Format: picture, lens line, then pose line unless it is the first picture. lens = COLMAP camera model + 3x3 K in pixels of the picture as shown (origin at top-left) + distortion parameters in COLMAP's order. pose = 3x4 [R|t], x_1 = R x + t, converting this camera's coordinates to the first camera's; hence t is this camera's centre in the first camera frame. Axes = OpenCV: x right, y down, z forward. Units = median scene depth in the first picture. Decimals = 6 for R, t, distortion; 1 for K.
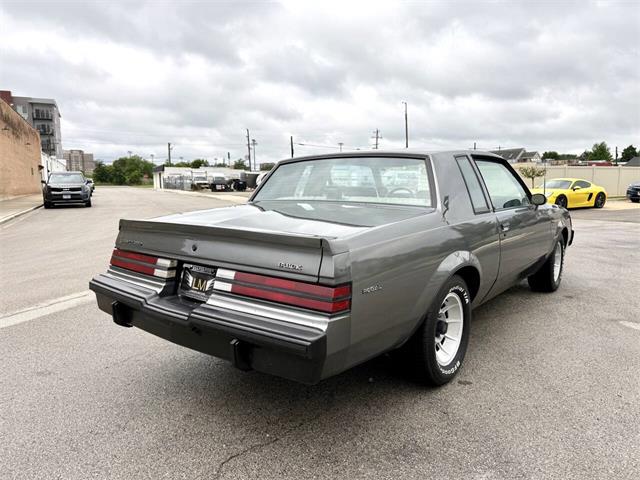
lens RADIAL K [[455.9, 0, 317.2], [0, 455.9, 240.5], [0, 0, 1]] dist [0.048196, -0.055807]
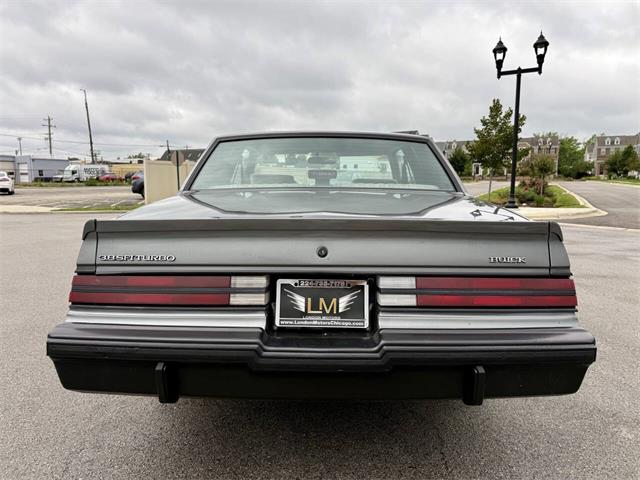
lens RADIAL K [[455.1, 0, 318.5], [0, 455.1, 241.9], [0, 0, 1]] dist [0.056304, -0.068413]
pose [[0.783999, -0.077503, 0.615904, -0.045285], [0.072813, 0.996808, 0.032749, -0.001443], [-0.616476, 0.019171, 0.787140, 0.031396]]
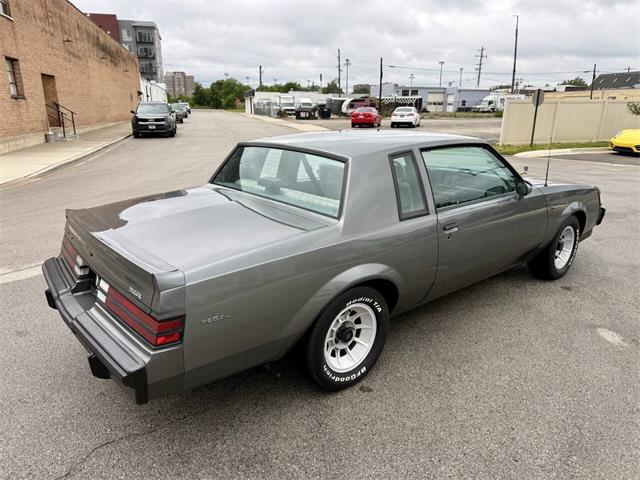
lens RADIAL K [[455.1, 0, 318.5], [0, 455.1, 241.9], [0, 0, 1]] dist [0.056304, -0.068413]
pose [[0.979287, 0.066699, -0.191175, 0.029941], [-0.034254, 0.985150, 0.168243, -0.013879], [0.199558, -0.158210, 0.967030, 0.003580]]
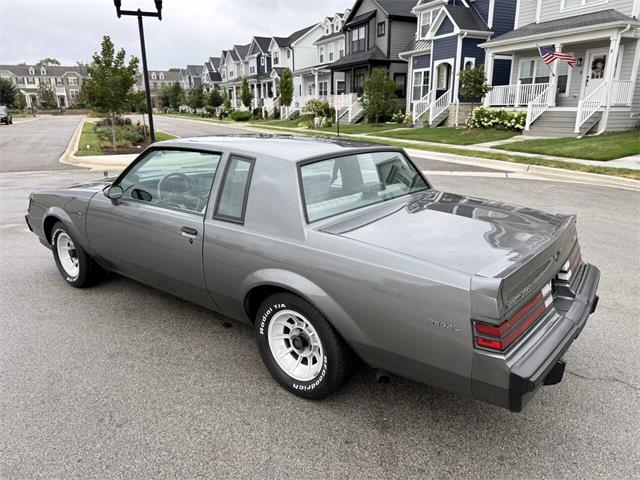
lens RADIAL K [[455.9, 0, 317.2], [0, 455.9, 240.5], [0, 0, 1]] dist [0.048196, -0.055807]
pose [[-0.010224, -0.269370, 0.962982, -0.086318], [0.121617, 0.955549, 0.268582, -0.025020], [-0.992524, 0.119861, 0.022990, 0.099581]]
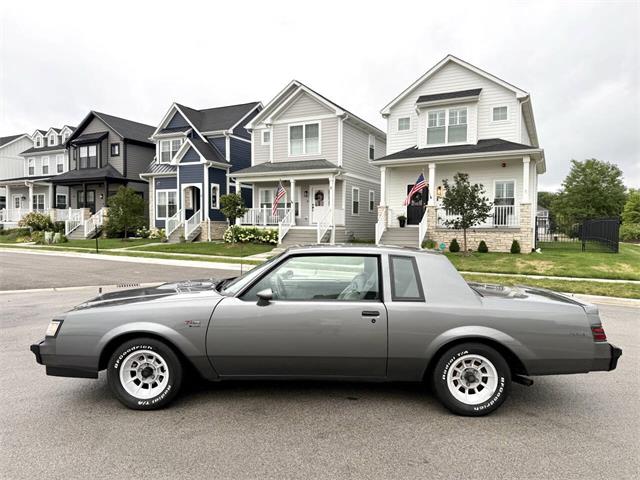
lens RADIAL K [[455.1, 0, 318.5], [0, 455.1, 241.9], [0, 0, 1]] dist [0.056304, -0.068413]
pose [[-0.615877, -0.024249, 0.787469, -0.082650], [0.088206, 0.991120, 0.099505, -0.035885], [-0.782889, 0.130742, -0.608269, 0.197049]]
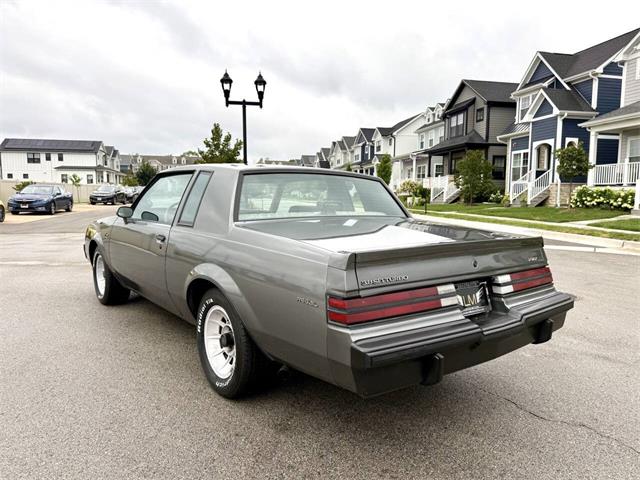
lens RADIAL K [[455.1, 0, 318.5], [0, 455.1, 241.9], [0, 0, 1]] dist [0.056304, -0.068413]
pose [[0.222215, -0.087795, 0.971037, -0.087567], [0.105523, 0.992253, 0.065565, -0.008927], [-0.969270, 0.087897, 0.229758, 0.072645]]
